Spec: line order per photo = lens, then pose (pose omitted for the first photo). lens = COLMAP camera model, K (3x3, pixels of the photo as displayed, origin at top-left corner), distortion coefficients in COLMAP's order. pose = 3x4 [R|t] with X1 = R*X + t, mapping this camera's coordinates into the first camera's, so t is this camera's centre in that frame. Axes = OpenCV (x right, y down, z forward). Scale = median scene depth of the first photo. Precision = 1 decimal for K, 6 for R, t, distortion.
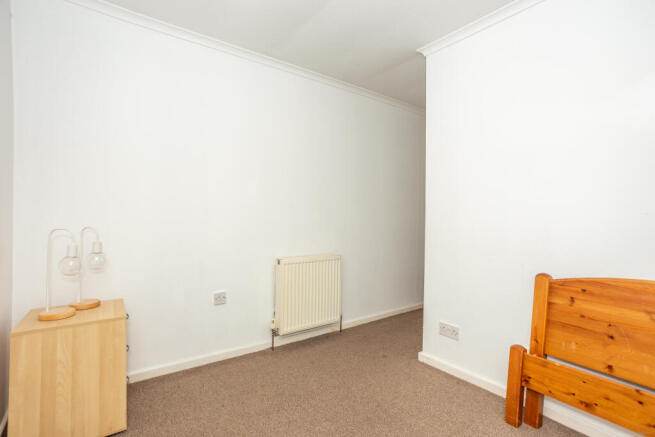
lens RADIAL K [[319.2, 0, 330.0], [0, 319.2, 217.1], [0, 0, 1]] dist [-0.038024, 0.019909]
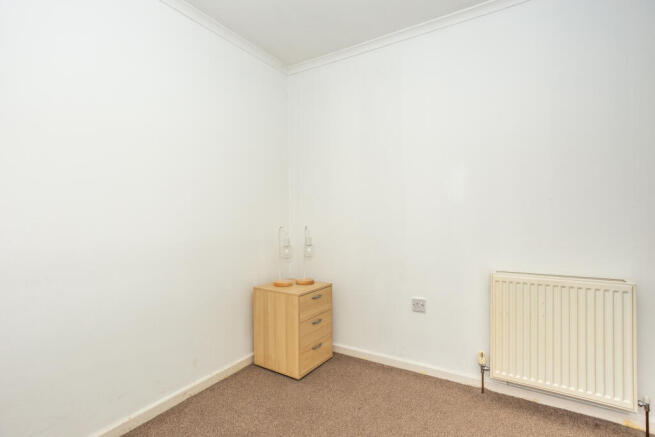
lens RADIAL K [[319.2, 0, 326.7], [0, 319.2, 215.7], [0, 0, 1]] dist [-0.038024, 0.019909]
pose [[0.345339, -0.017064, -0.938323, 0.455870], [0.017750, 0.999775, -0.011649, 0.001138], [0.938310, -0.012632, 0.345564, 0.455030]]
